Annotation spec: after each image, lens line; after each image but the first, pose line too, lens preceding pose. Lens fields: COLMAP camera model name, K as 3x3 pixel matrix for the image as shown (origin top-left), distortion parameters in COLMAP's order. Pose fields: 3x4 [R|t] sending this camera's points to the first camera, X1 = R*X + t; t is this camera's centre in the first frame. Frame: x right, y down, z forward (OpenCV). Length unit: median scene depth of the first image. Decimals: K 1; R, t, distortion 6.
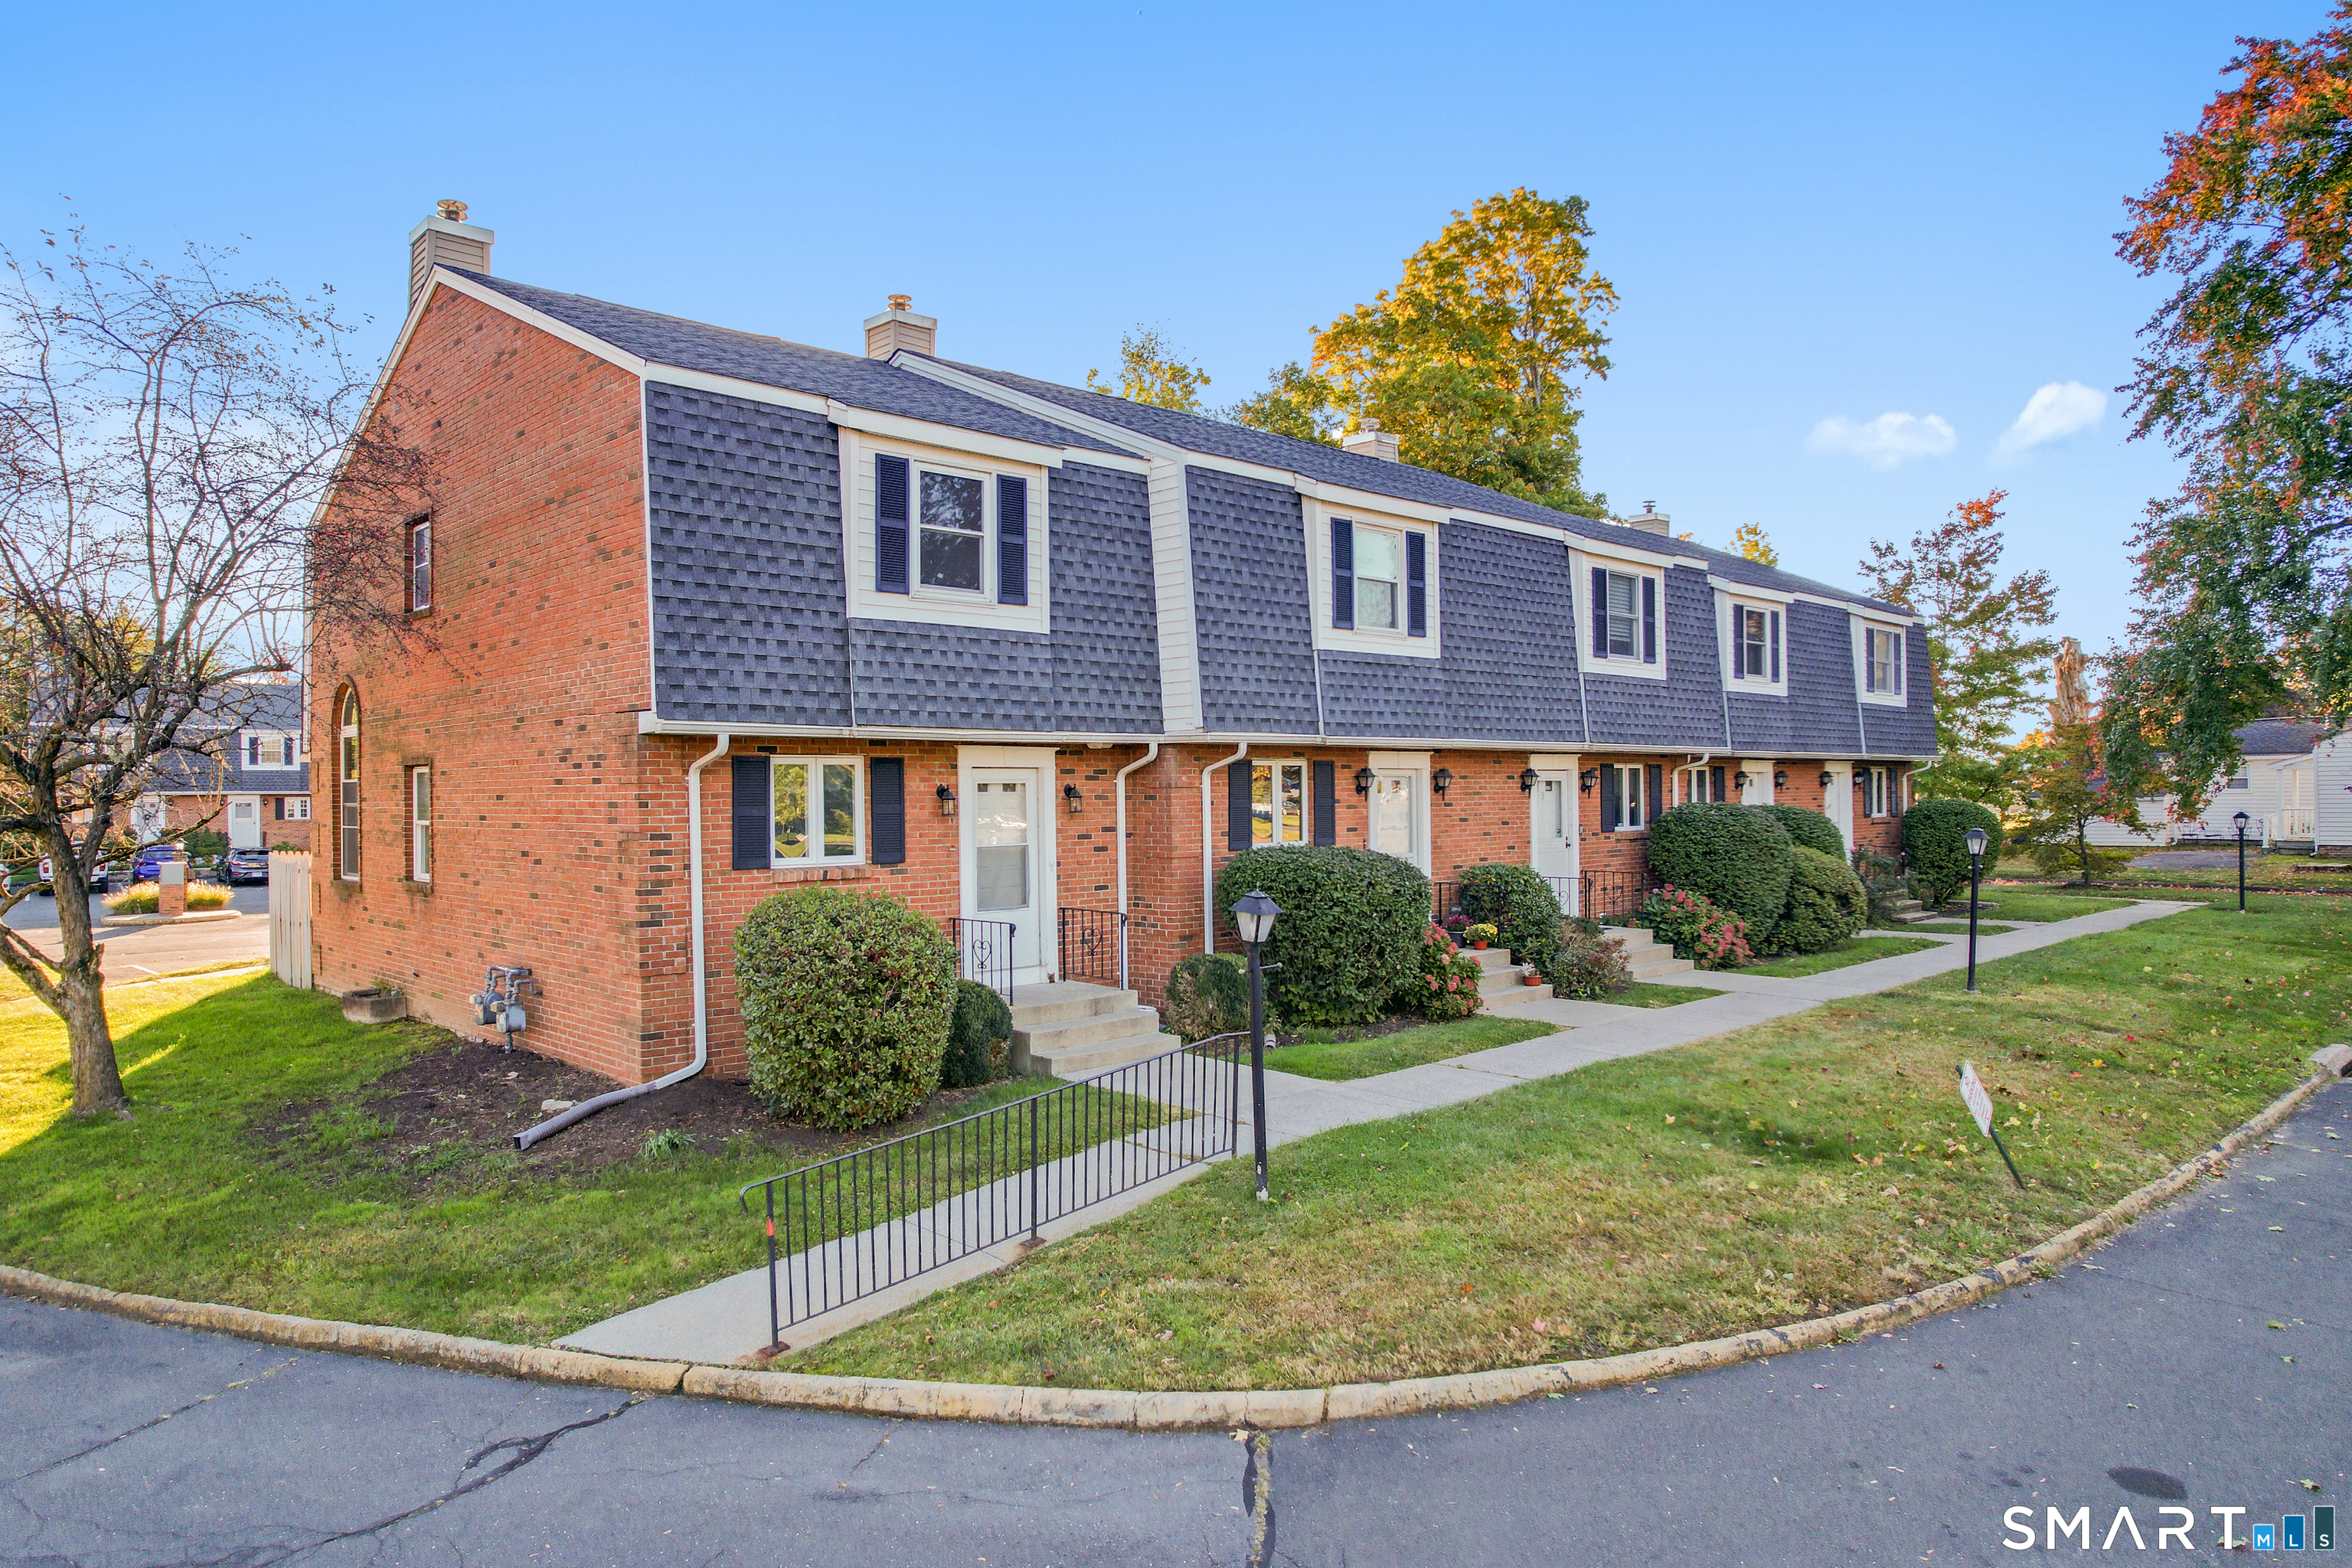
lens RADIAL K [[1503.8, 0, 1180.3], [0, 1503.8, 787.0], [0, 0, 1]] dist [-0.038130, 0.000491]
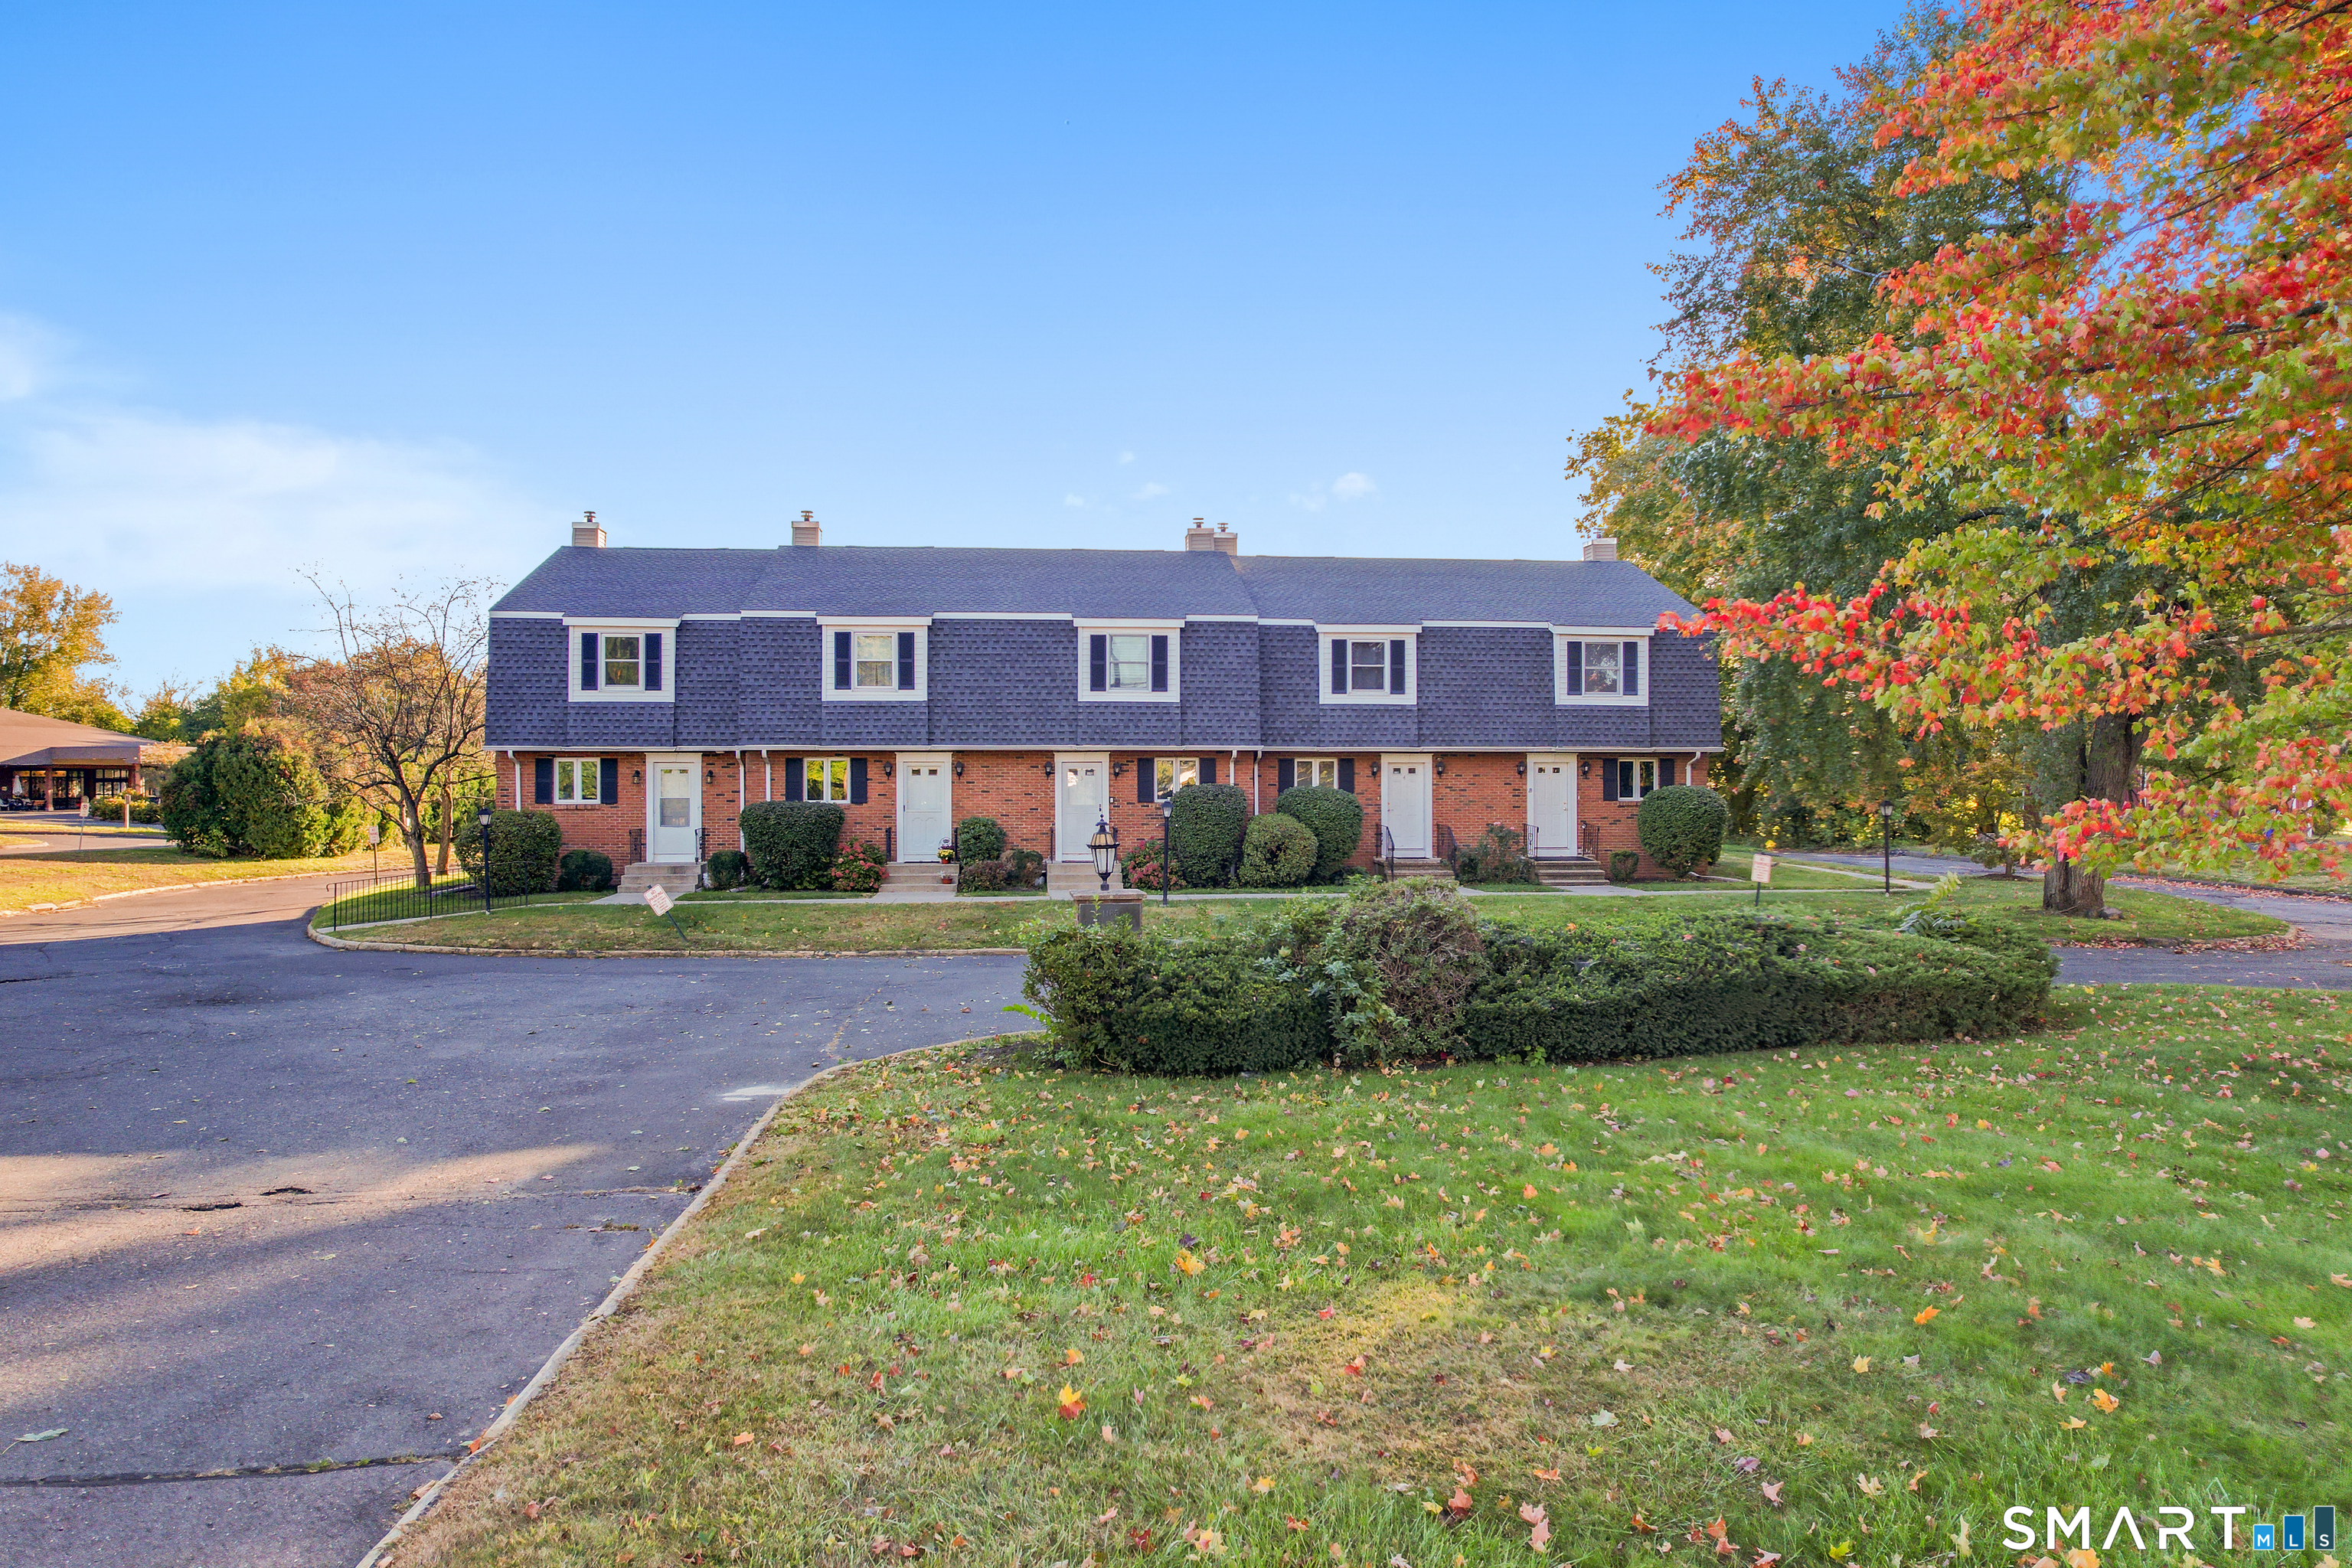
lens RADIAL K [[1503.8, 0, 1180.3], [0, 1503.8, 787.0], [0, 0, 1]] dist [-0.038130, 0.000491]
pose [[0.788502, 0.007589, -0.614985, 1.908083], [-0.003922, 0.999966, 0.007311, 0.004200], [0.615019, -0.003353, 0.788505, -0.288518]]
